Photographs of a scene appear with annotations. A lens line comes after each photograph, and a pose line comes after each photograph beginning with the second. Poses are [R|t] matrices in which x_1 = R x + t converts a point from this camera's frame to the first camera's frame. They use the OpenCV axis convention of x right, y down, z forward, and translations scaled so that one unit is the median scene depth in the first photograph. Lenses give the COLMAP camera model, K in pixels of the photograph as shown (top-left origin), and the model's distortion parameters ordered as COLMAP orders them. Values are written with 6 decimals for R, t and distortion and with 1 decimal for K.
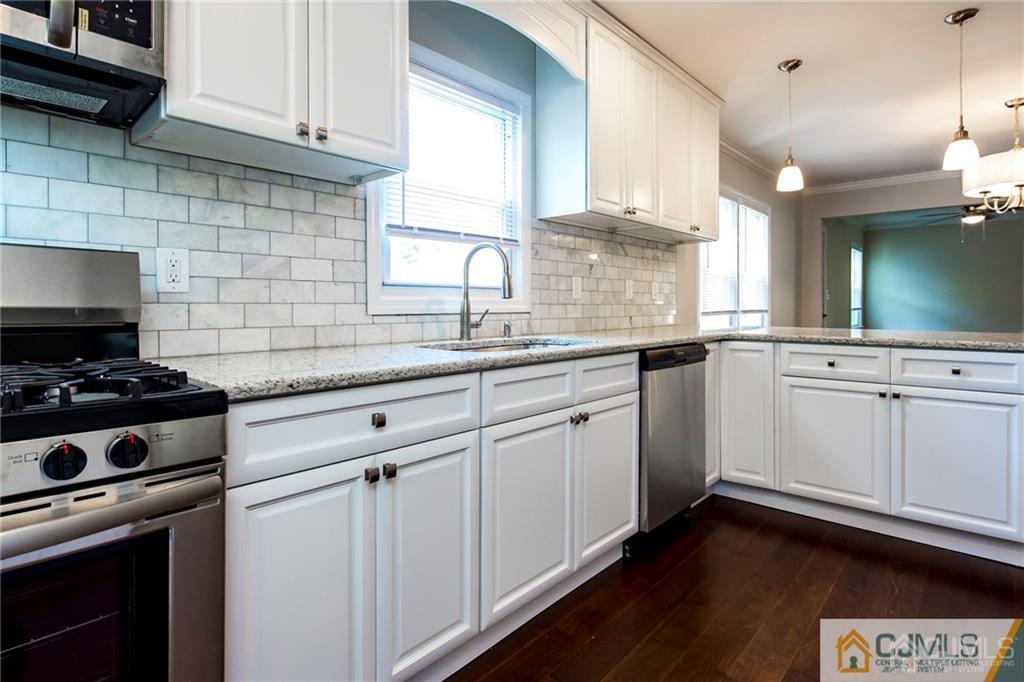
lens RADIAL K [[511.7, 0, 533.5], [0, 511.7, 306.7], [0, 0, 1]] dist [0.005633, -0.003561]
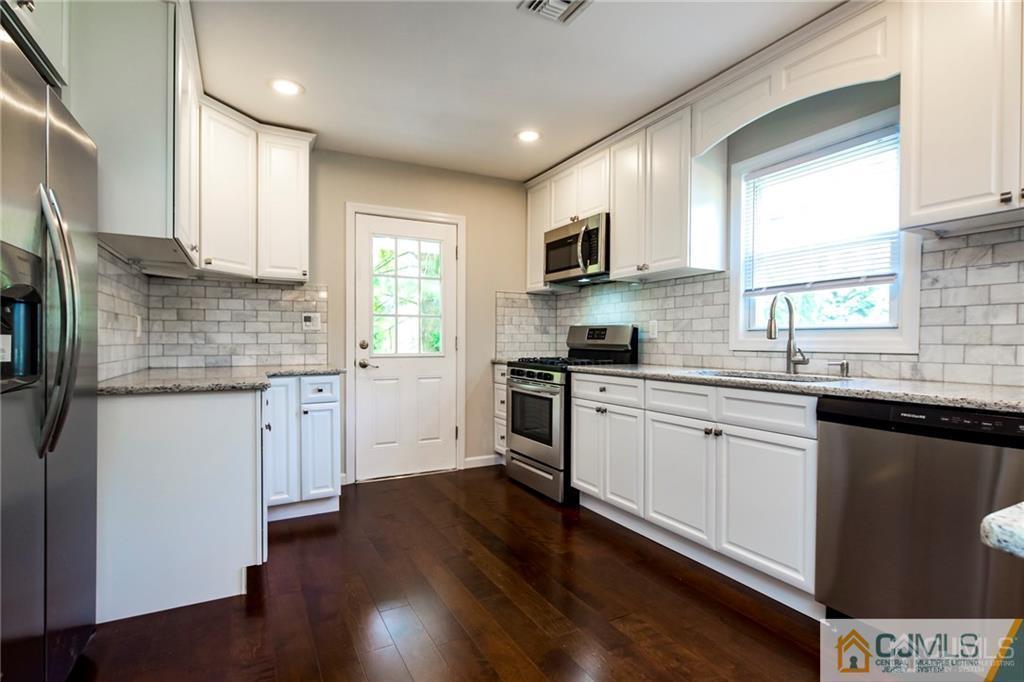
lens RADIAL K [[511.7, 0, 517.3], [0, 511.7, 345.2], [0, 0, 1]] dist [0.005633, -0.003561]
pose [[-0.334125, 0.003862, -0.942521, 1.097784], [-0.009202, 0.999931, 0.007359, -0.004085], [0.942484, 0.011132, -0.334067, 0.717790]]
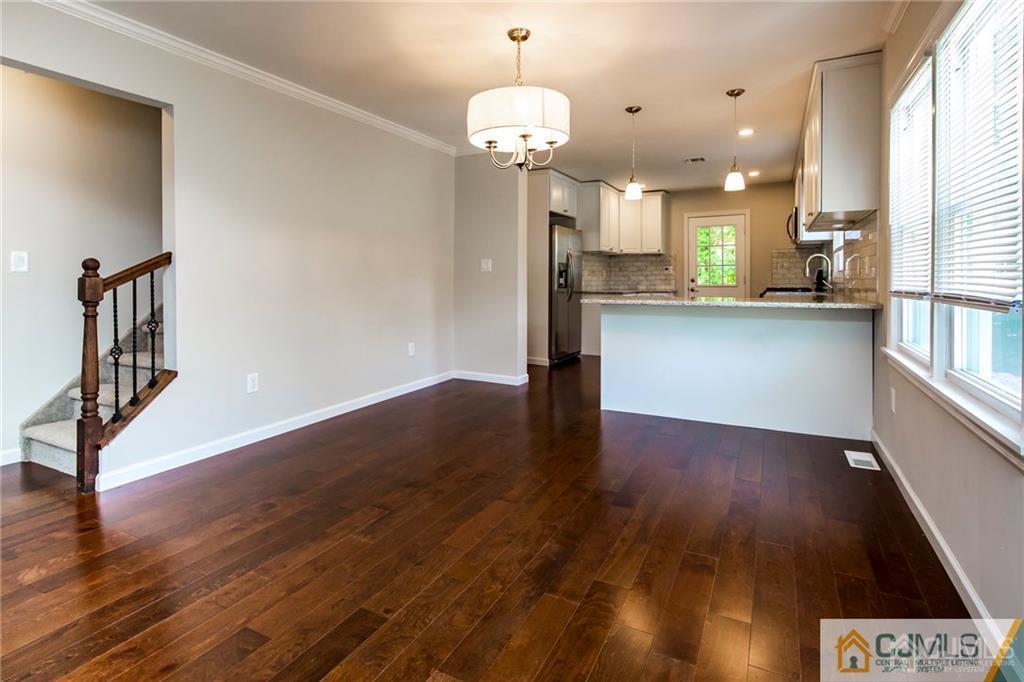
lens RADIAL K [[511.7, 0, 529.3], [0, 511.7, 286.1], [0, 0, 1]] dist [0.005633, -0.003561]
pose [[-0.961004, 0.009334, -0.276376, 1.744979], [0.003121, 0.999733, 0.022911, -0.034059], [0.276516, 0.021155, -0.960776, 2.816016]]
